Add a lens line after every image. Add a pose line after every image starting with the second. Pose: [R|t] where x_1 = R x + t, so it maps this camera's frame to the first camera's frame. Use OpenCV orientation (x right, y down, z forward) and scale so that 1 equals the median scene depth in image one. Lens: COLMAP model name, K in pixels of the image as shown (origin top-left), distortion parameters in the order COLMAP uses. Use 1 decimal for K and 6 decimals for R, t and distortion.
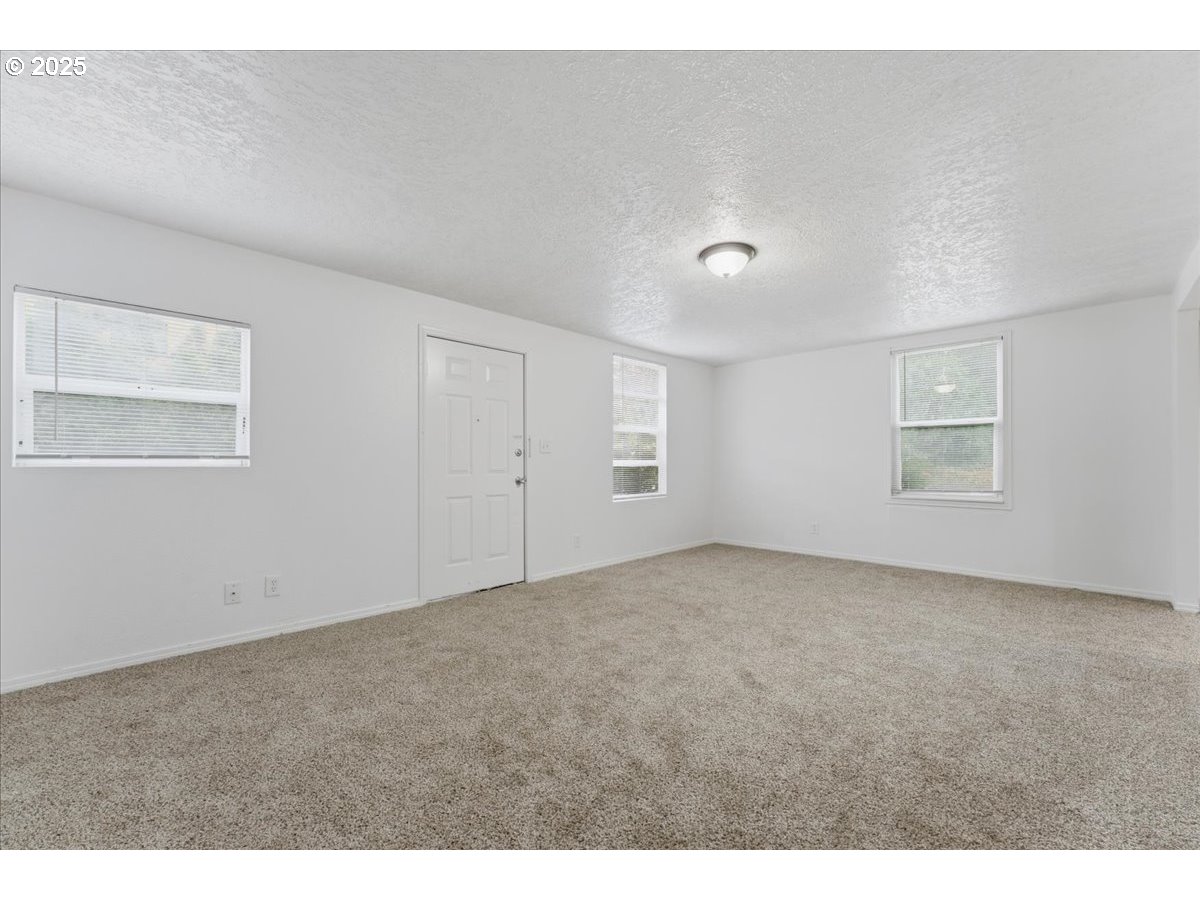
lens RADIAL K [[482.1, 0, 600.0], [0, 482.1, 445.1], [0, 0, 1]] dist [-0.000917, -0.000095]
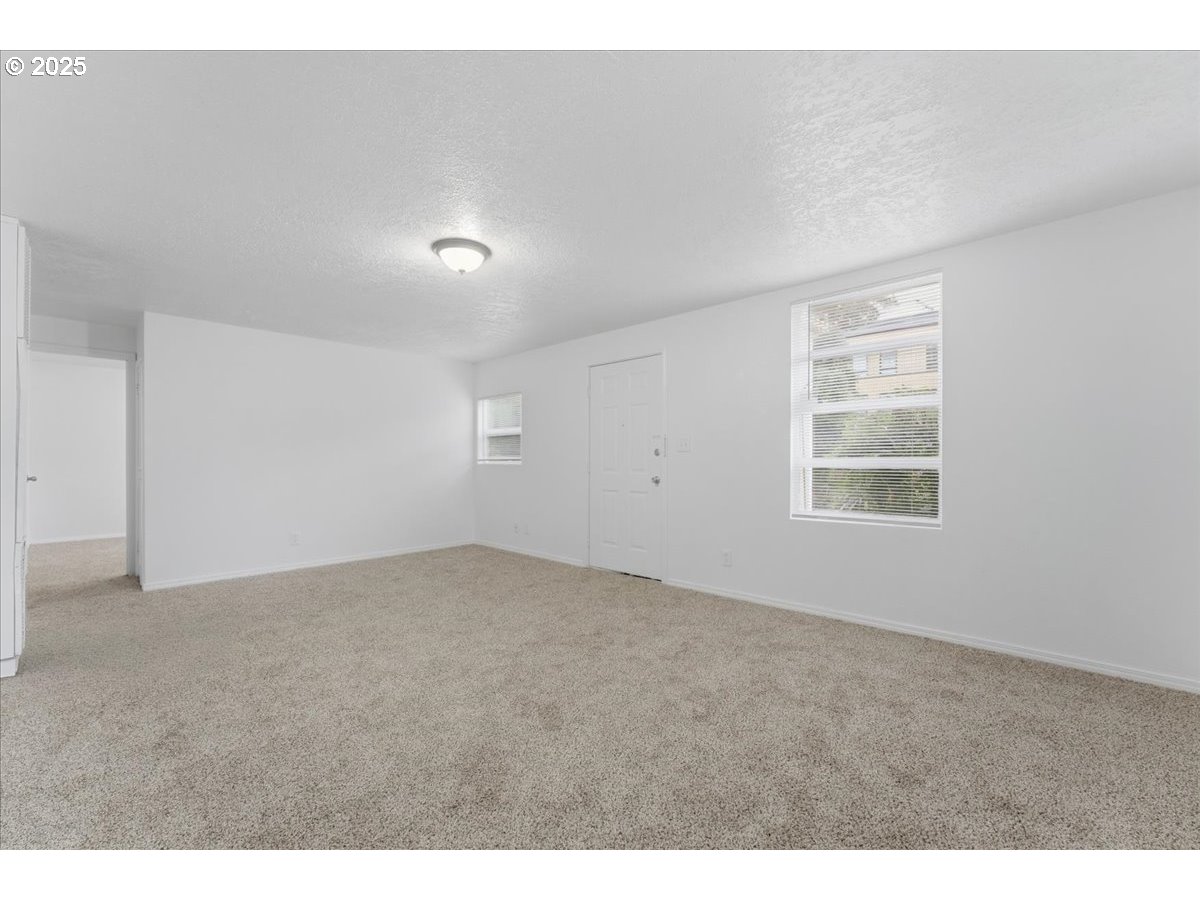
lens RADIAL K [[482.1, 0, 600.0], [0, 482.1, 445.1], [0, 0, 1]] dist [-0.000917, -0.000095]
pose [[0.052564, -0.036952, -0.997934, 0.872789], [0.034781, 0.998777, -0.035151, 0.033723], [0.998012, -0.032862, 0.053785, 0.861590]]
